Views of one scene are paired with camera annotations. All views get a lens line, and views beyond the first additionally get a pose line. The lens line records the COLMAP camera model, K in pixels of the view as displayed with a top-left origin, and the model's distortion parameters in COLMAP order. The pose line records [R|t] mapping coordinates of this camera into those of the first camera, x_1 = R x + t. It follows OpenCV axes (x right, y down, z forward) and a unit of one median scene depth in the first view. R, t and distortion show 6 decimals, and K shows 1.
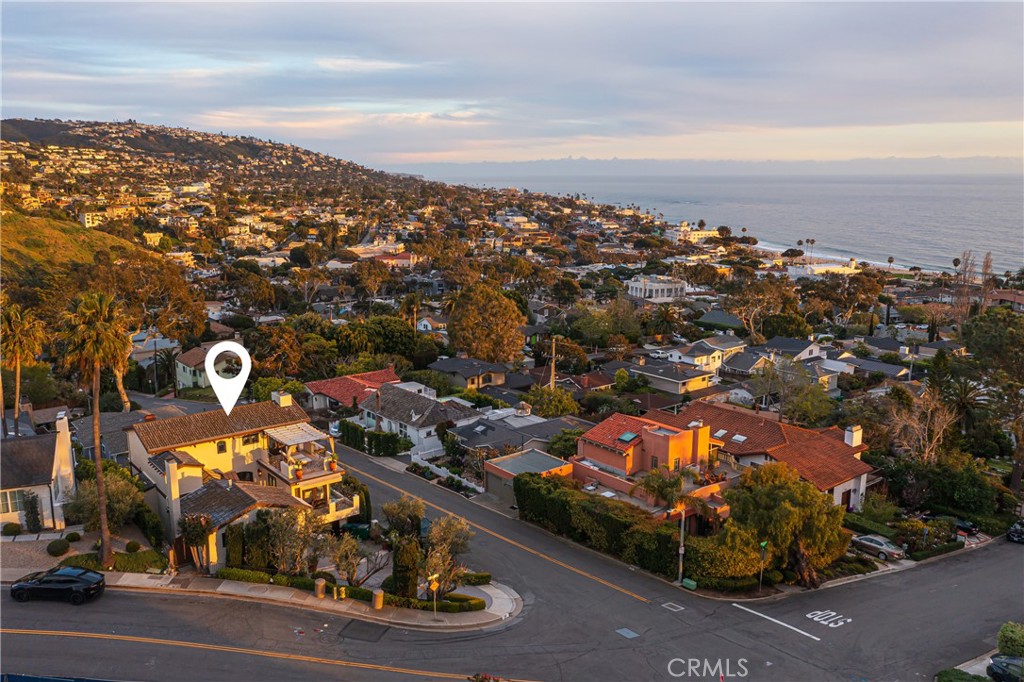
lens RADIAL K [[834.6, 0, 512.5], [0, 834.6, 359.2], [0, 0, 1]] dist [0.003531, 0.012264]
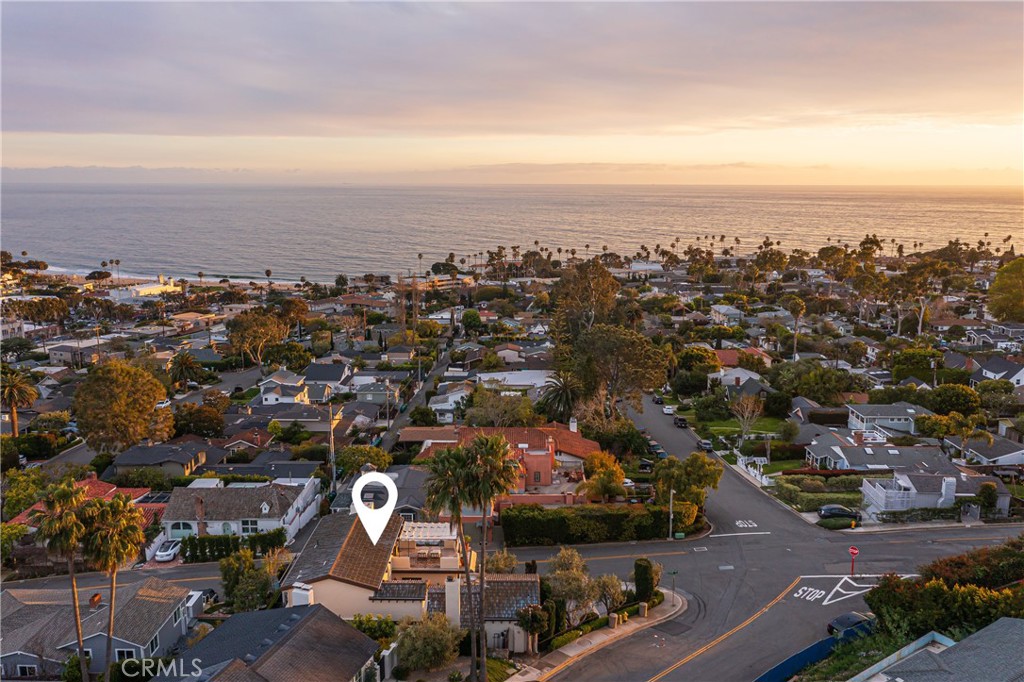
lens RADIAL K [[817.0, 0, 512.0], [0, 817.0, 341.0], [0, 0, 1]] dist [-0.000482, 0.011114]
pose [[0.629715, -0.148845, 0.762433, -0.138936], [0.168288, 0.984303, 0.053165, -0.028081], [-0.758378, 0.094830, 0.644879, 0.028779]]
